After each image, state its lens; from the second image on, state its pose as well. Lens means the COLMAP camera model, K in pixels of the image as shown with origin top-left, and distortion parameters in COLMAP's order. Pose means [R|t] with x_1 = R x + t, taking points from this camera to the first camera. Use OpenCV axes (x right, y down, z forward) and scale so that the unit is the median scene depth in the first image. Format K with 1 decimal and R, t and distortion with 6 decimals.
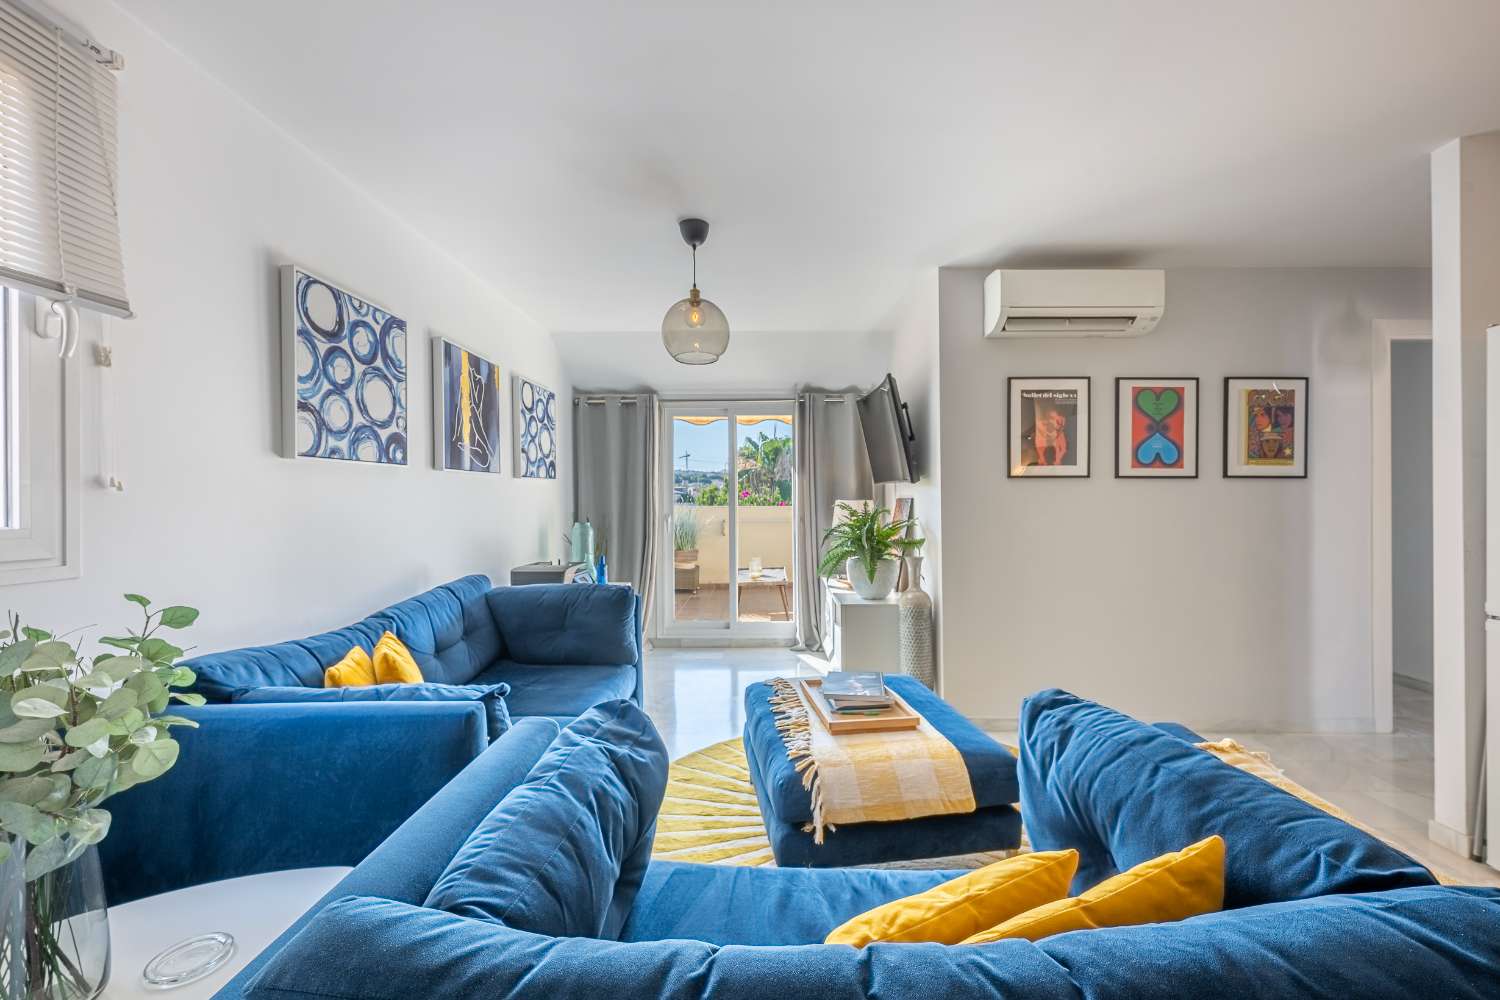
lens RADIAL K [[630.0, 0, 774.2], [0, 630.0, 509.4], [0, 0, 1]] dist [0.013035, -0.000028]
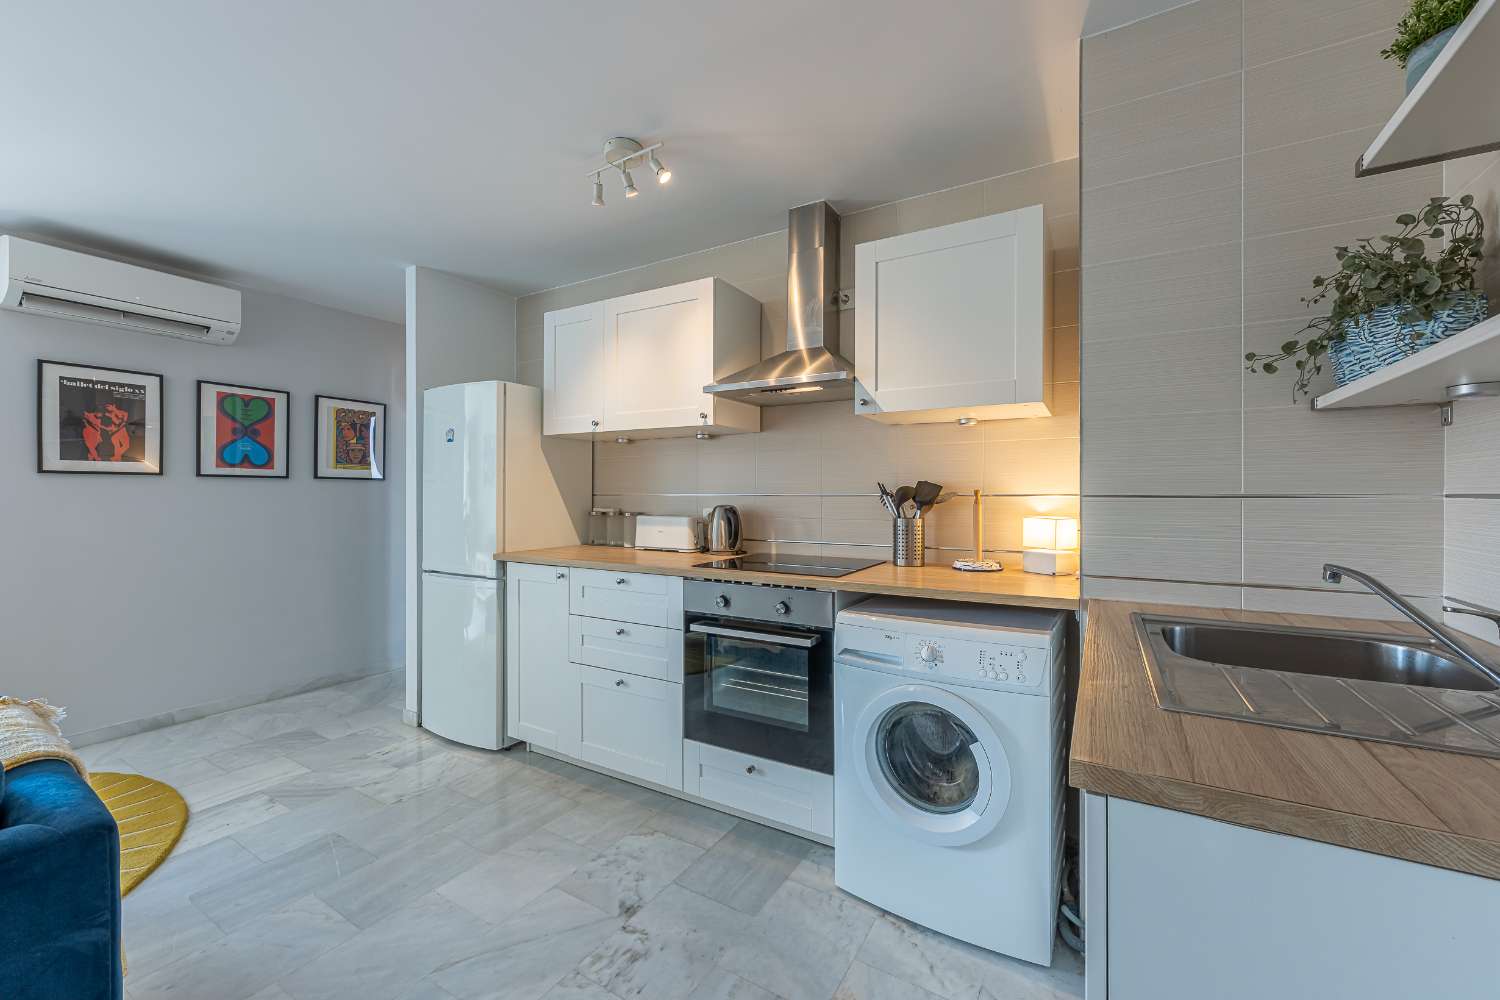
lens RADIAL K [[601.1, 0, 756.3], [0, 601.1, 498.0], [0, 0, 1]] dist [0.001284, 0.000470]
pose [[0.497892, -0.004213, 0.867229, 0.175299], [0.008163, 0.999967, 0.000171, -0.007877], [-0.867201, 0.006994, 0.497909, -0.375779]]
